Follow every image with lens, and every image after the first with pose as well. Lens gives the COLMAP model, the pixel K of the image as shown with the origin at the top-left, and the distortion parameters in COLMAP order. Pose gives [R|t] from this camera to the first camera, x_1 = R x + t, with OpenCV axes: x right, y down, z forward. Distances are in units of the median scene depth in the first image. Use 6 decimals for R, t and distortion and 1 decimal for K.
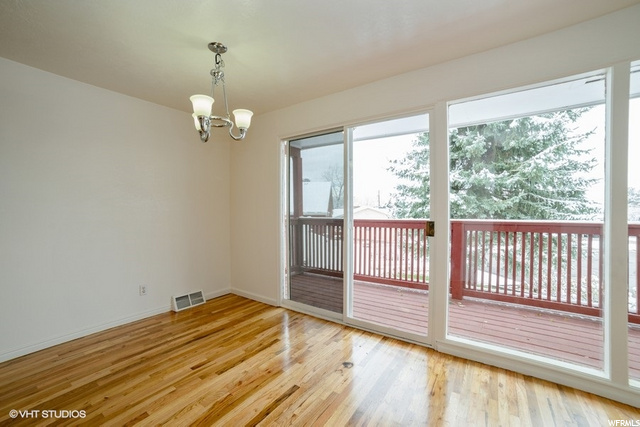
lens RADIAL K [[264.5, 0, 319.5], [0, 264.5, 210.7], [0, 0, 1]] dist [-0.087740, 0.028200]
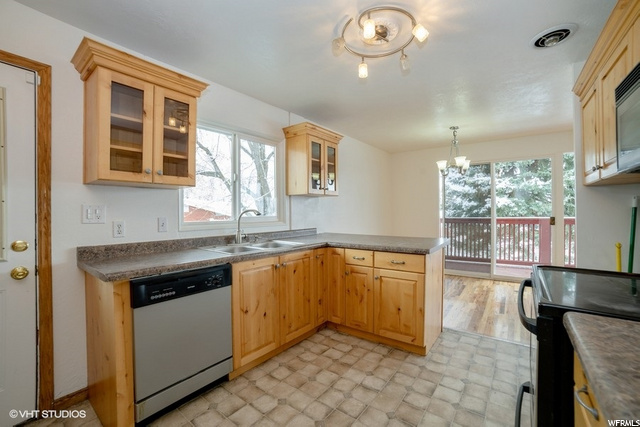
lens RADIAL K [[264.5, 0, 319.5], [0, 264.5, 210.7], [0, 0, 1]] dist [-0.087740, 0.028200]
pose [[0.998800, -0.005577, -0.048656, -0.290466], [0.004999, 0.999915, -0.012006, 0.002702], [0.048719, 0.011749, 0.998743, -0.218486]]
